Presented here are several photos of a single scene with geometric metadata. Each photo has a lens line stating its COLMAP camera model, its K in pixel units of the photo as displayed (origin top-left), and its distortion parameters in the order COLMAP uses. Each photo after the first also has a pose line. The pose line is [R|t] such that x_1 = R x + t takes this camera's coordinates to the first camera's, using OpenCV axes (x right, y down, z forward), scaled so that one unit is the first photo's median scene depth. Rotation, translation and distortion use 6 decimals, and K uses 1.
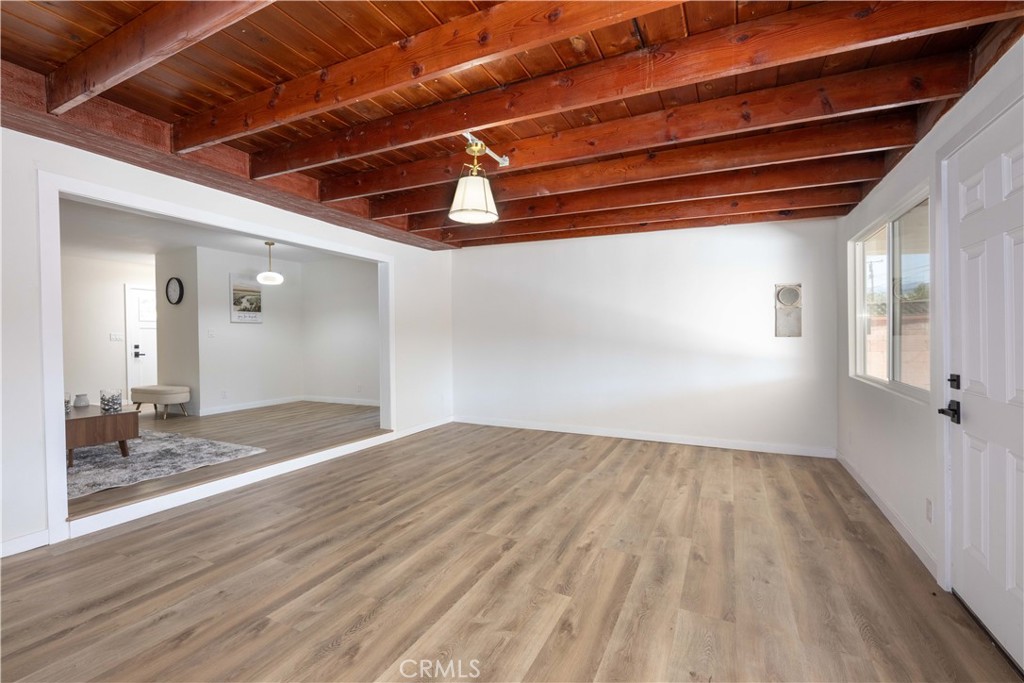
lens RADIAL K [[445.1, 0, 513.0], [0, 445.1, 340.0], [0, 0, 1]] dist [-0.001267, -0.000354]
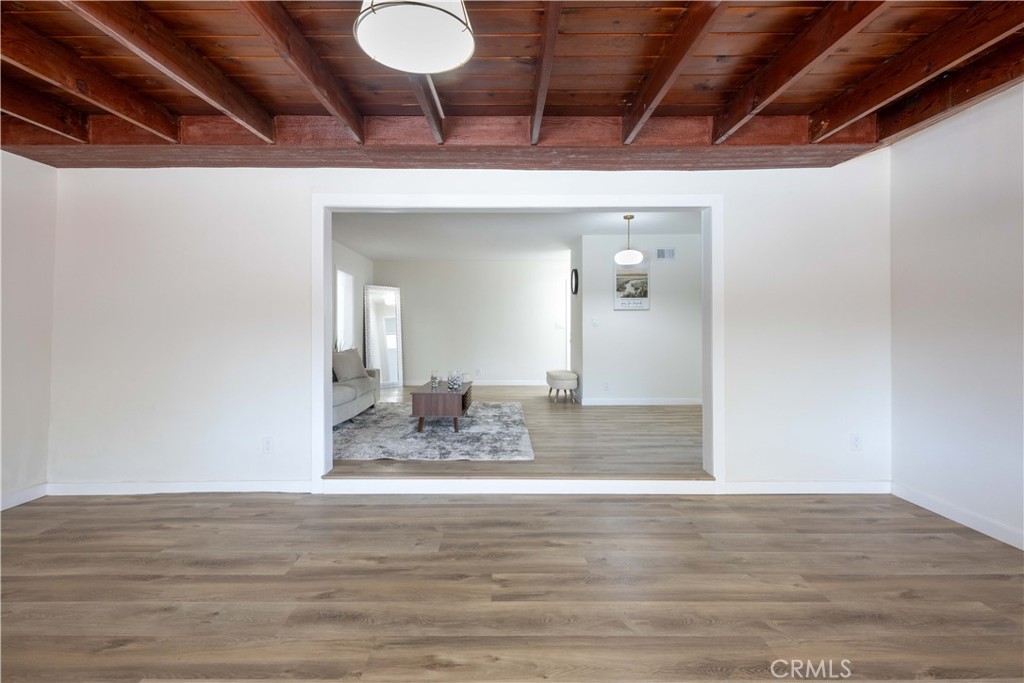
lens RADIAL K [[462.1, 0, 506.1], [0, 462.1, 320.6], [0, 0, 1]] dist [0.001025, -0.001001]
pose [[0.437811, -0.010531, -0.899006, 0.252286], [-0.006272, 0.999871, -0.014767, -0.002957], [0.899045, 0.012104, 0.437688, 0.654389]]
